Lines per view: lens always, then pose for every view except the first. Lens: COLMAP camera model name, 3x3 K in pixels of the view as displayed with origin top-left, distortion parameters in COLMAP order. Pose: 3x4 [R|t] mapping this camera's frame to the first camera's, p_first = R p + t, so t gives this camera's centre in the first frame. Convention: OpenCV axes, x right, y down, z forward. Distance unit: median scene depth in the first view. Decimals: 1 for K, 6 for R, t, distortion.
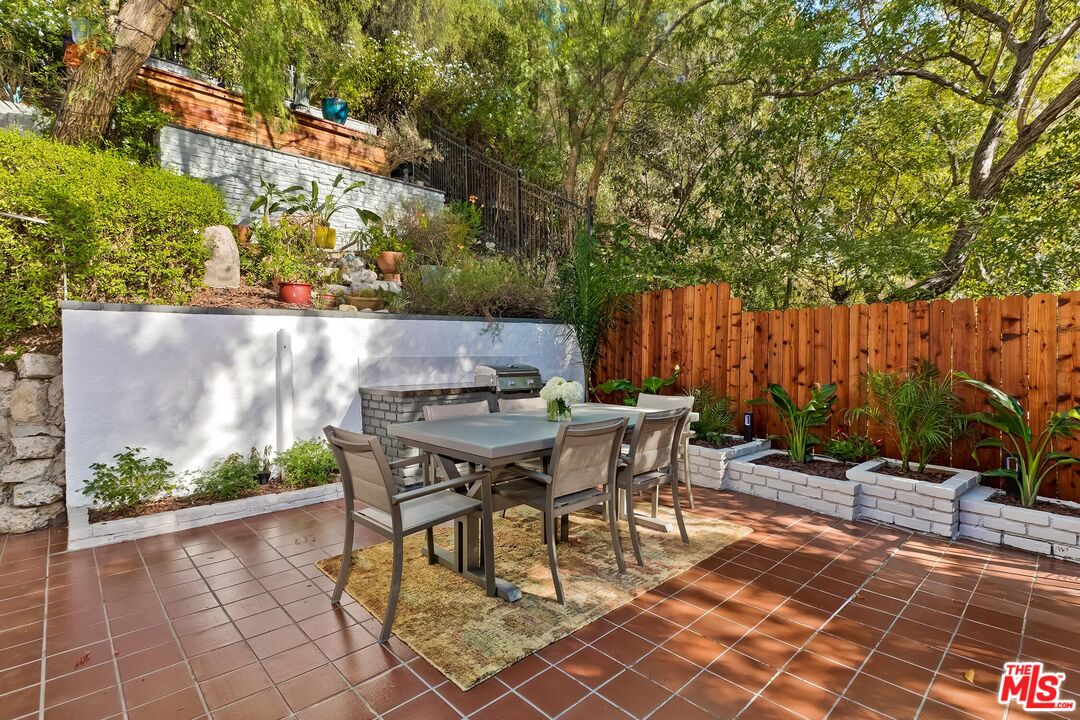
lens RADIAL K [[513.0, 0, 533.9], [0, 513.0, 357.8], [0, 0, 1]] dist [-0.003494, -0.000514]
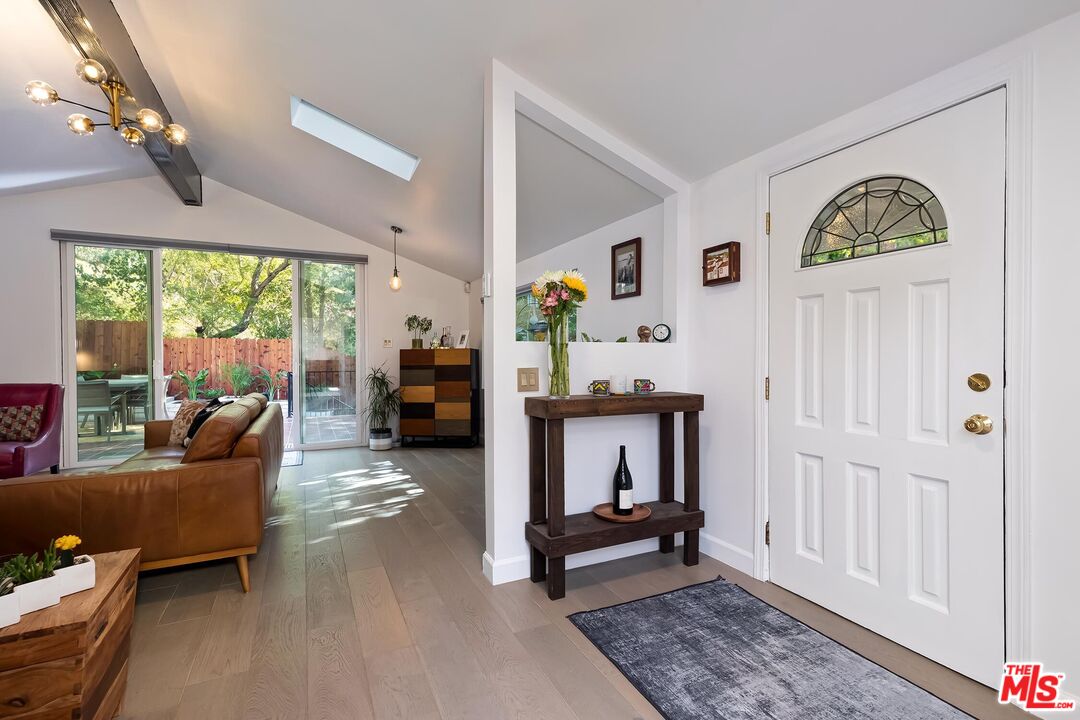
lens RADIAL K [[486.4, 0, 538.1], [0, 486.4, 359.4], [0, 0, 1]] dist [0.006041, -0.000311]
pose [[0.298154, 0.003237, 0.954512, -1.216977], [0.013798, 0.999875, -0.007701, 0.044155], [-0.954418, 0.015466, 0.298072, -1.267483]]
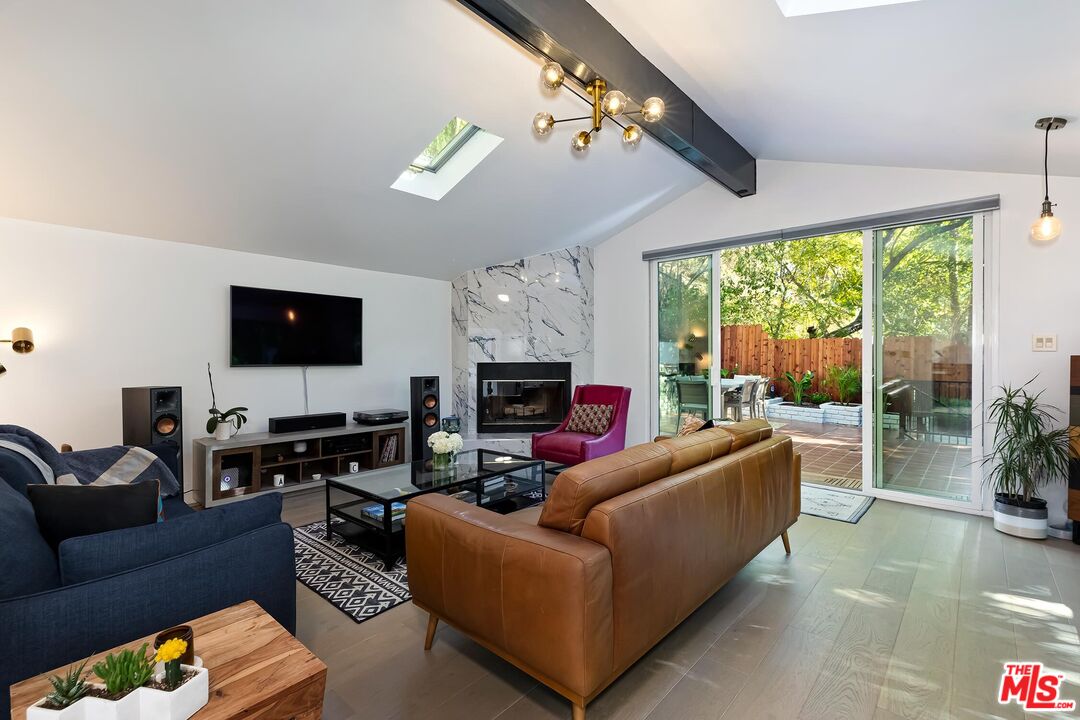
lens RADIAL K [[486.4, 0, 540.3], [0, 486.4, 357.7], [0, 0, 1]] dist [0.006041, -0.000311]
pose [[0.996306, 0.009995, 0.085289, -0.863864], [-0.009384, 0.999927, -0.007561, 0.015897], [-0.085358, 0.006733, 0.996328, -1.138888]]
